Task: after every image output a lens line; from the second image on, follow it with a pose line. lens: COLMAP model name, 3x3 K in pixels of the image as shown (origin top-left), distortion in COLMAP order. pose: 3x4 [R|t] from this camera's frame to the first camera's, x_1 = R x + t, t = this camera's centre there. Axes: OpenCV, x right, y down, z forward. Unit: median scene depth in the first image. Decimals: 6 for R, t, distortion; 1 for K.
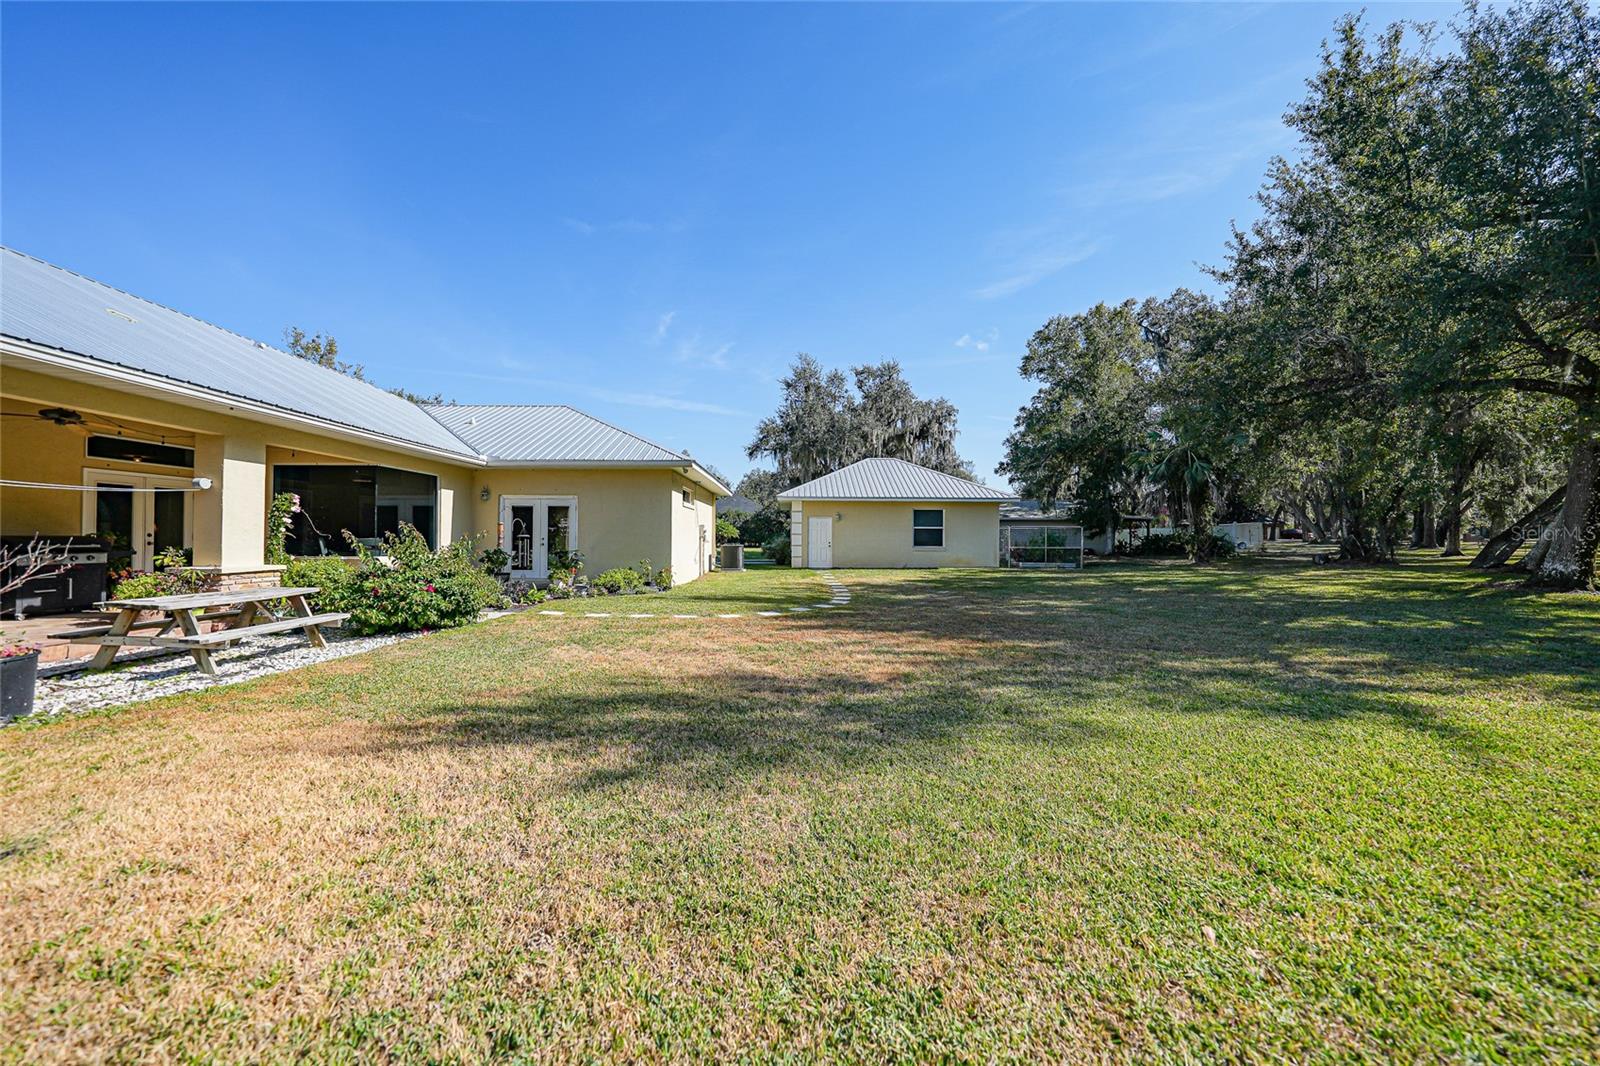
lens RADIAL K [[554.4, 0, 802.3], [0, 554.4, 533.9], [0, 0, 1]] dist [-0.001299, -0.000006]
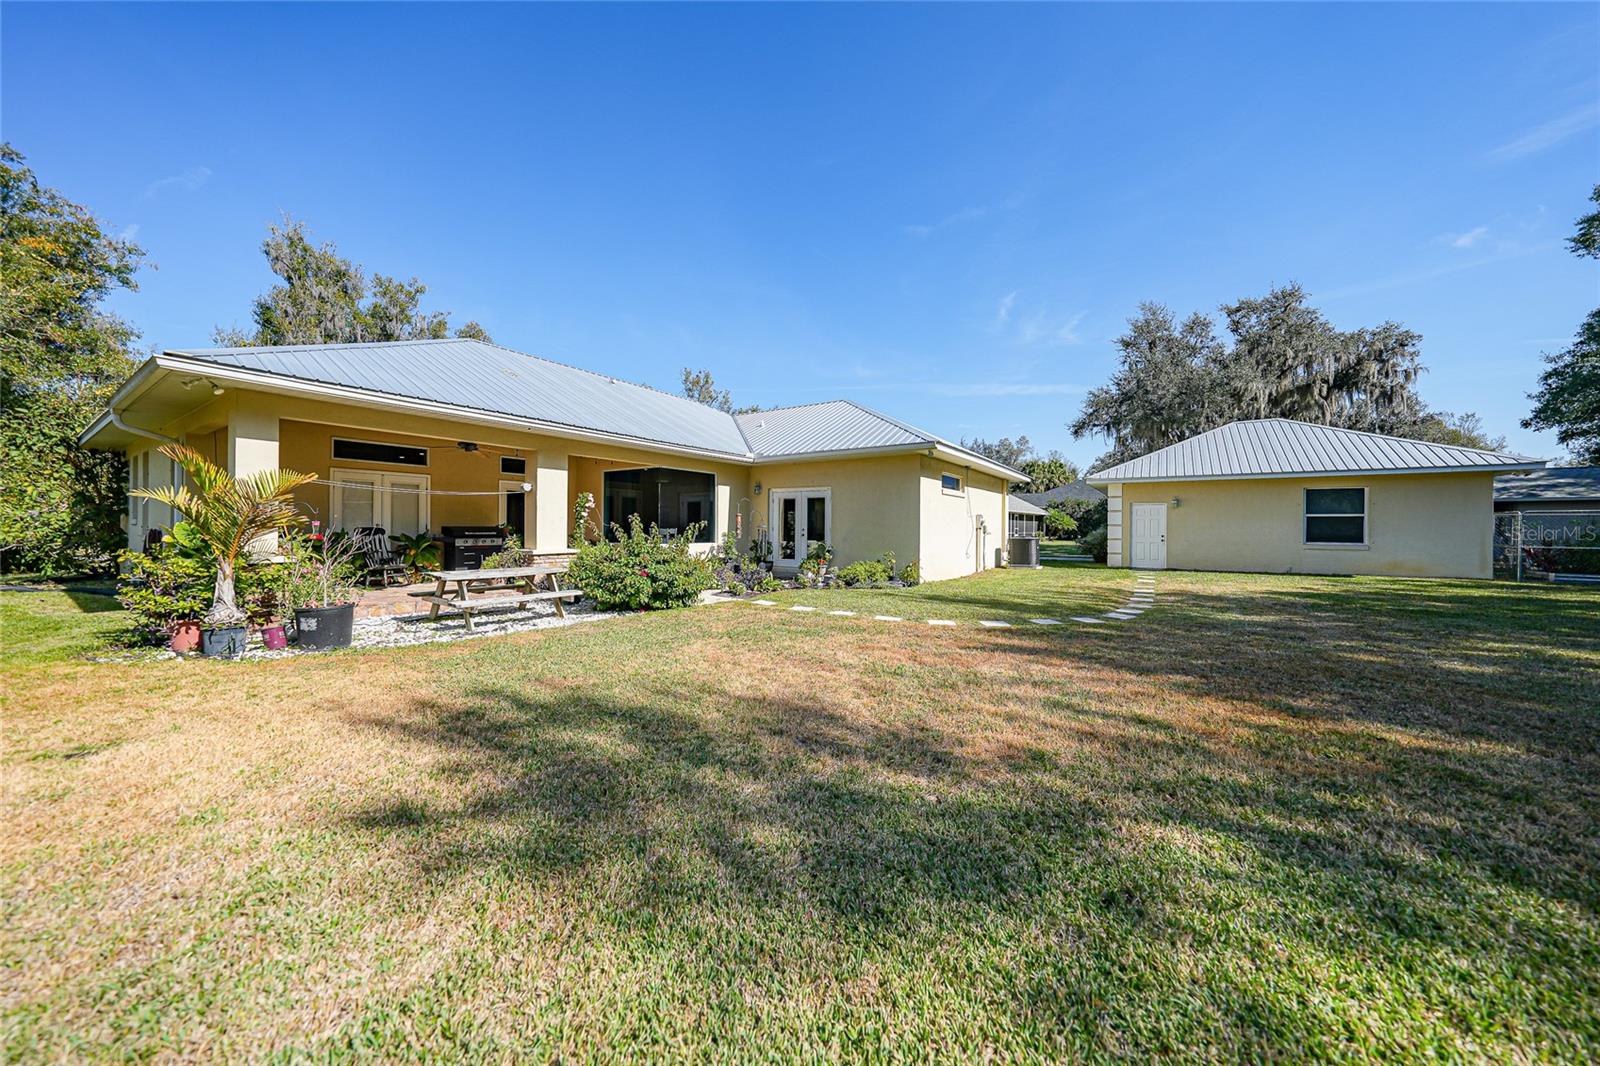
lens RADIAL K [[555.6, 0, 820.9], [0, 555.6, 526.7], [0, 0, 1]] dist [-0.002677, 0.000084]
pose [[0.830436, -0.000068, -0.557114, 0.086458], [0.000722, 0.999999, 0.000955, 0.001493], [0.557113, -0.001195, 0.830436, 0.093973]]
